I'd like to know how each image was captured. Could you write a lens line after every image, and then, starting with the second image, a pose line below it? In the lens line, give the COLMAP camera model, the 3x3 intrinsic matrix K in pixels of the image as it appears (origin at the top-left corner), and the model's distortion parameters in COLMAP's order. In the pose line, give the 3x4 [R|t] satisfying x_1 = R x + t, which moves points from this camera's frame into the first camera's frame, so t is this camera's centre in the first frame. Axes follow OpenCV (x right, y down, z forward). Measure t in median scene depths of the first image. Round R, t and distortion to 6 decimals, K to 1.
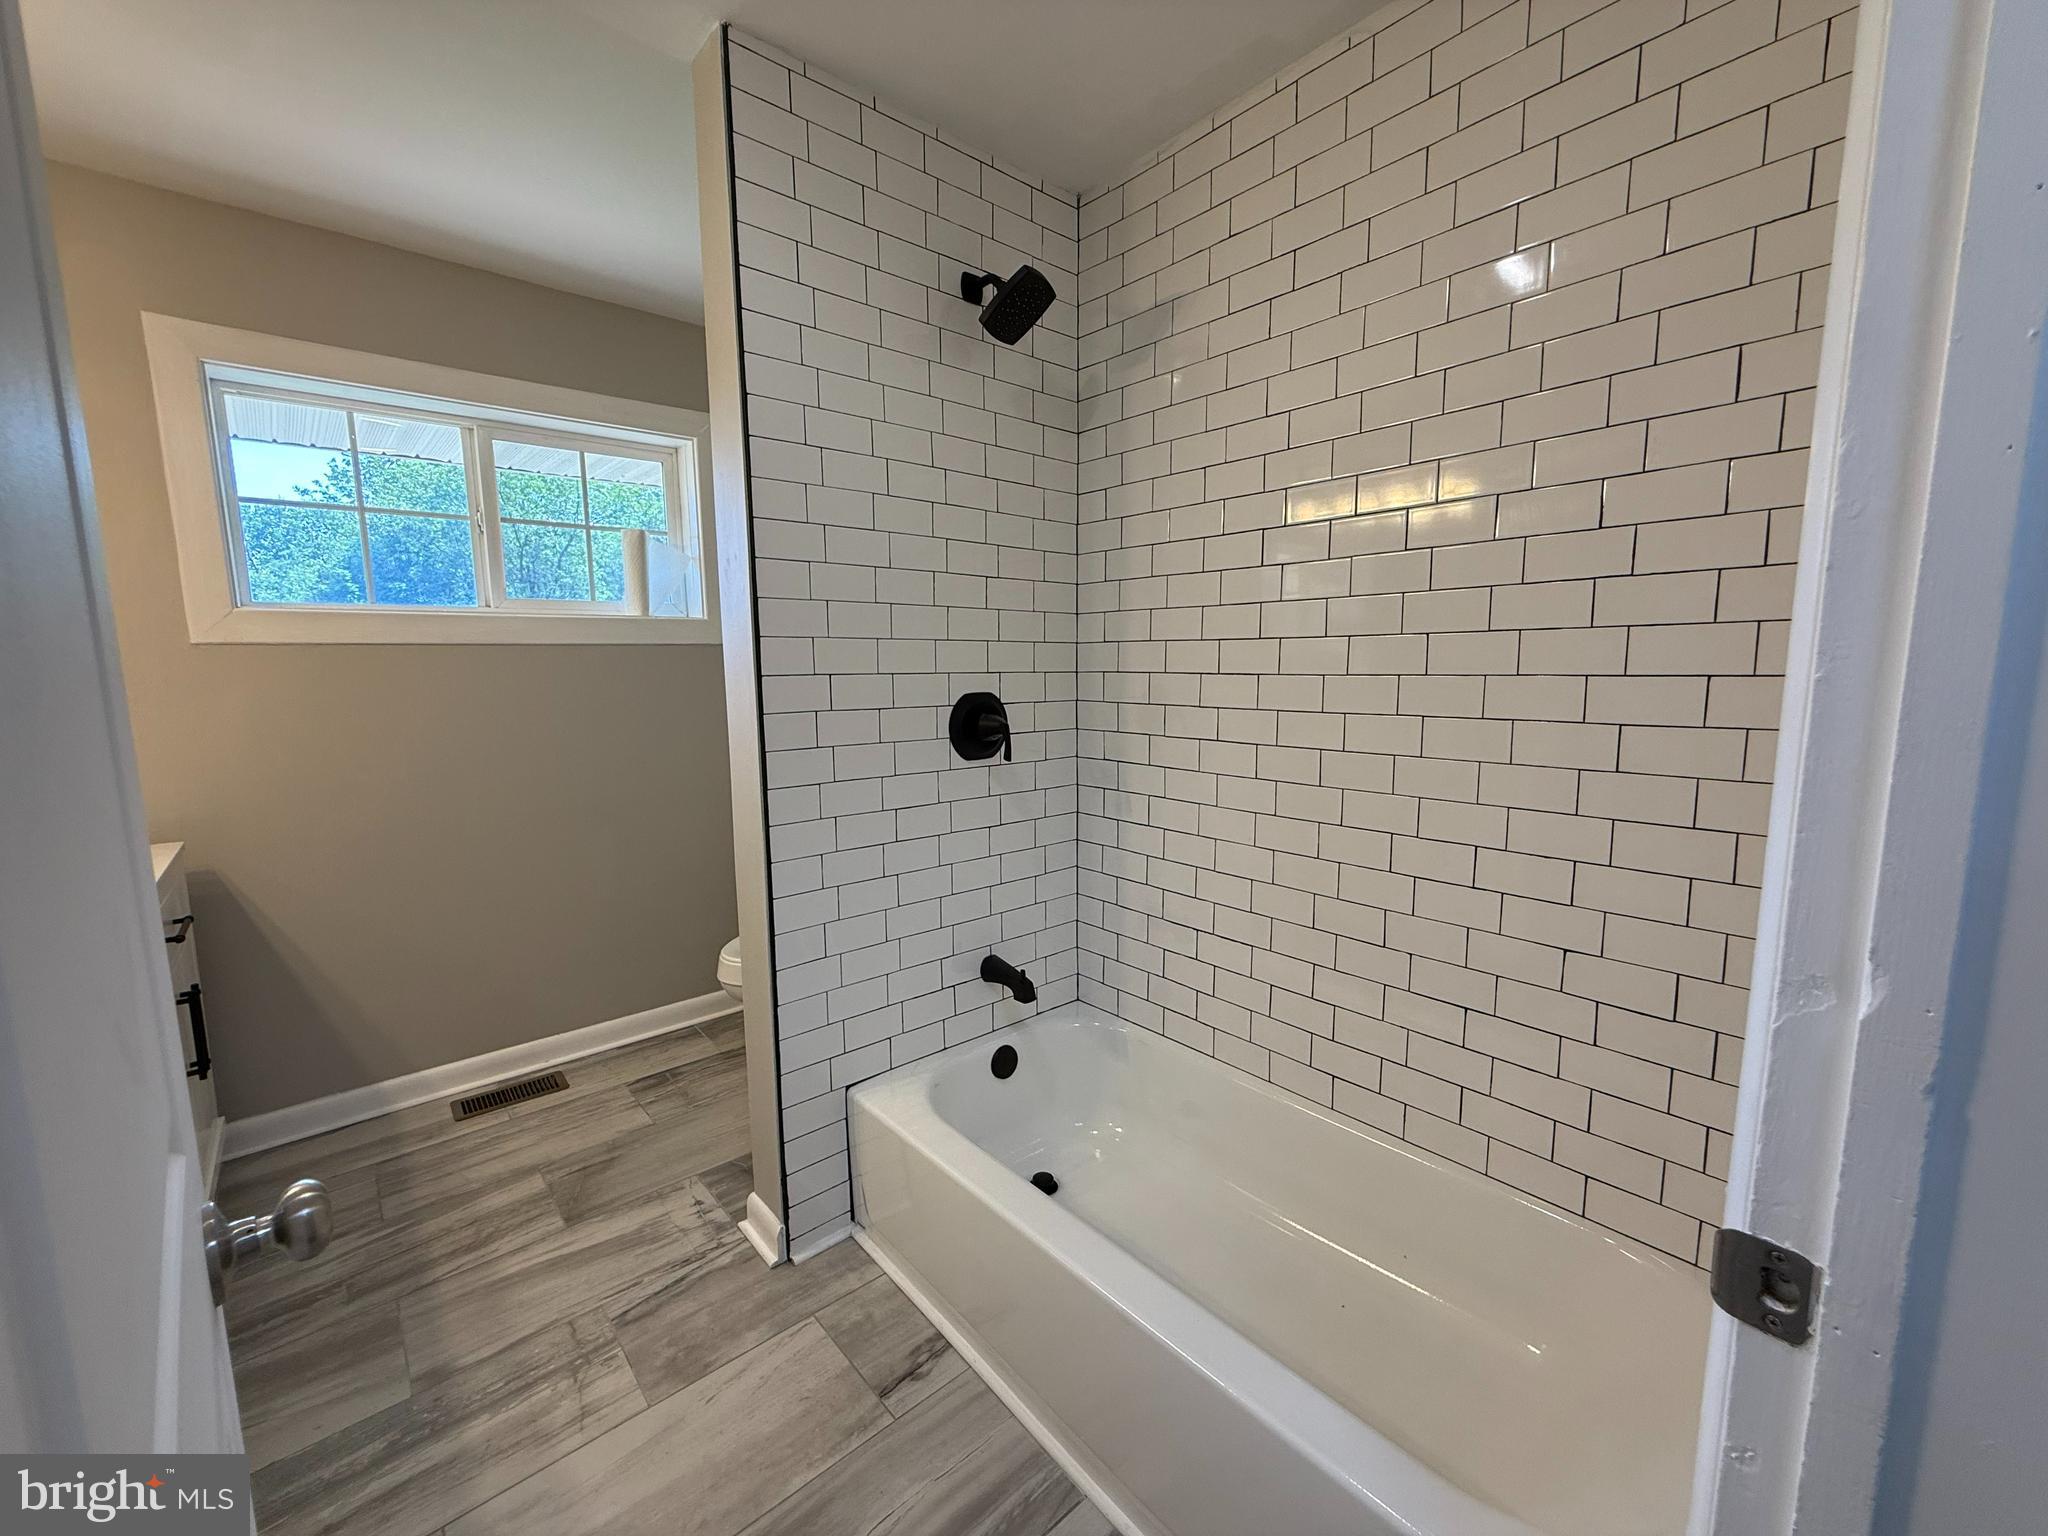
lens RADIAL K [[820.2, 0, 1020.1], [0, 820.2, 767.4], [0, 0, 1]] dist [-0.000931, 0.000342]
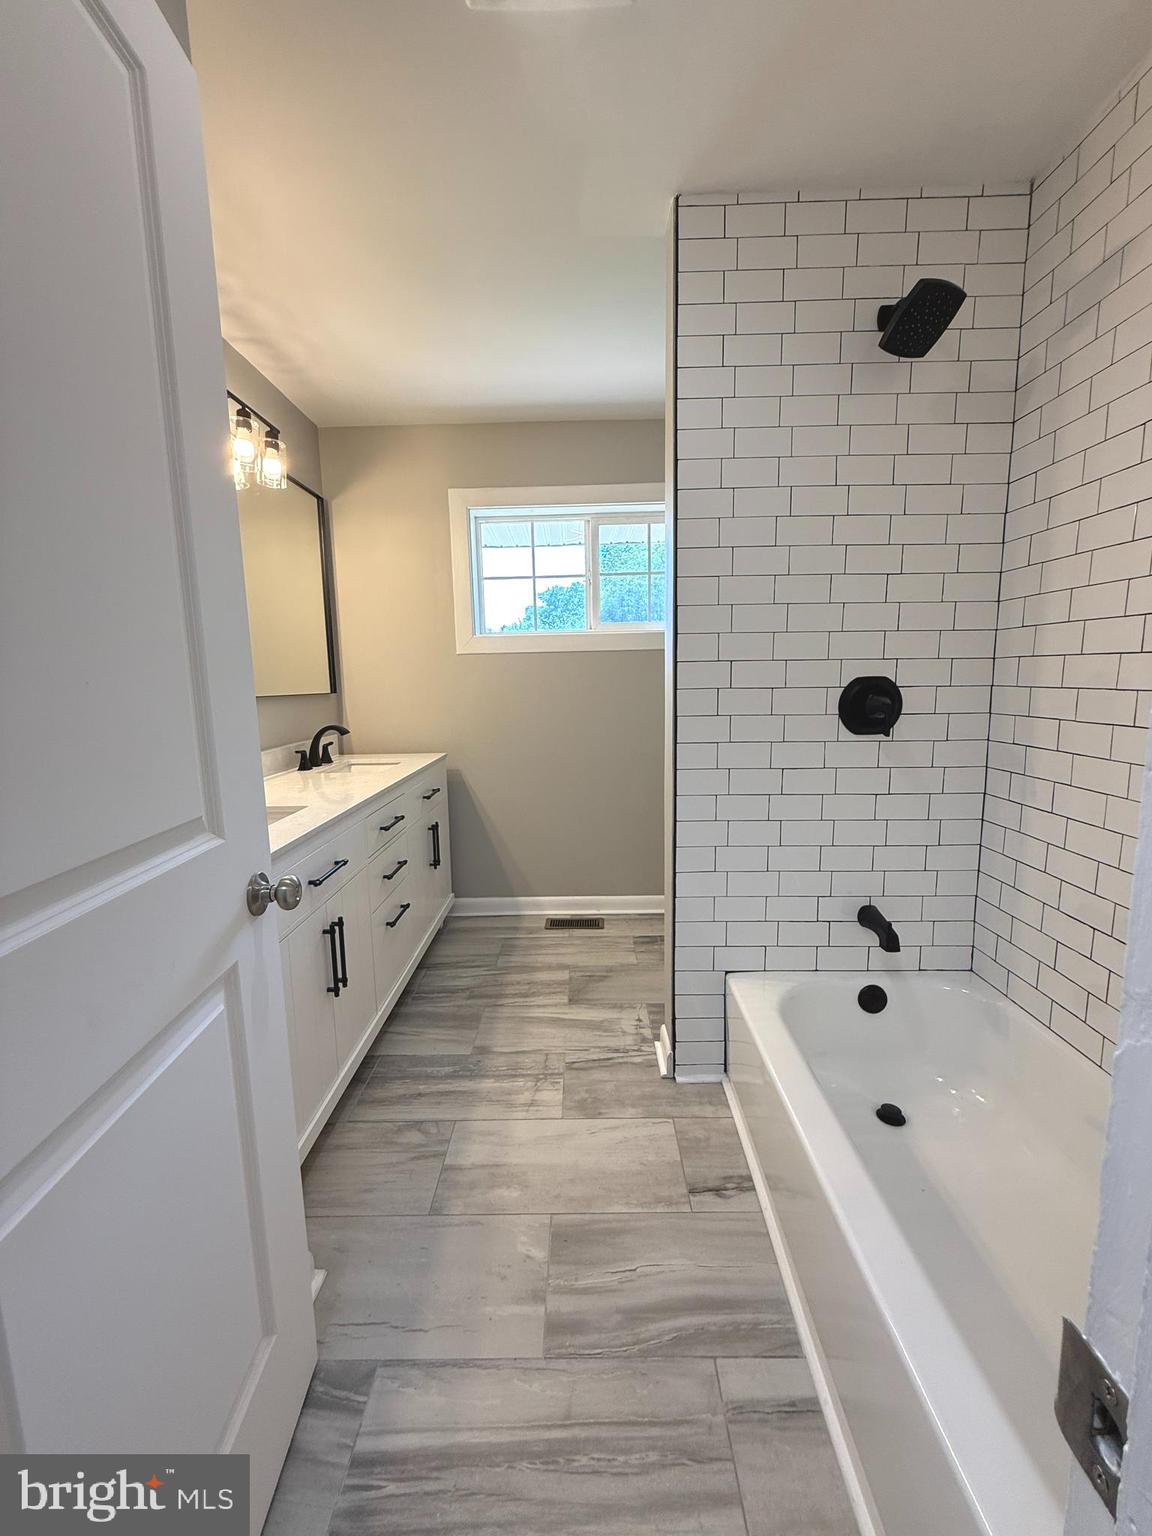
lens RADIAL K [[615.1, 0, 575.2], [0, 615.1, 763.8], [0, 0, 1]] dist [-0.000931, 0.000342]
pose [[0.748084, 0.088218, -0.657714, 0.235518], [-0.074154, 0.996030, 0.049253, 0.021290], [0.659448, 0.011927, 0.751656, 0.082181]]
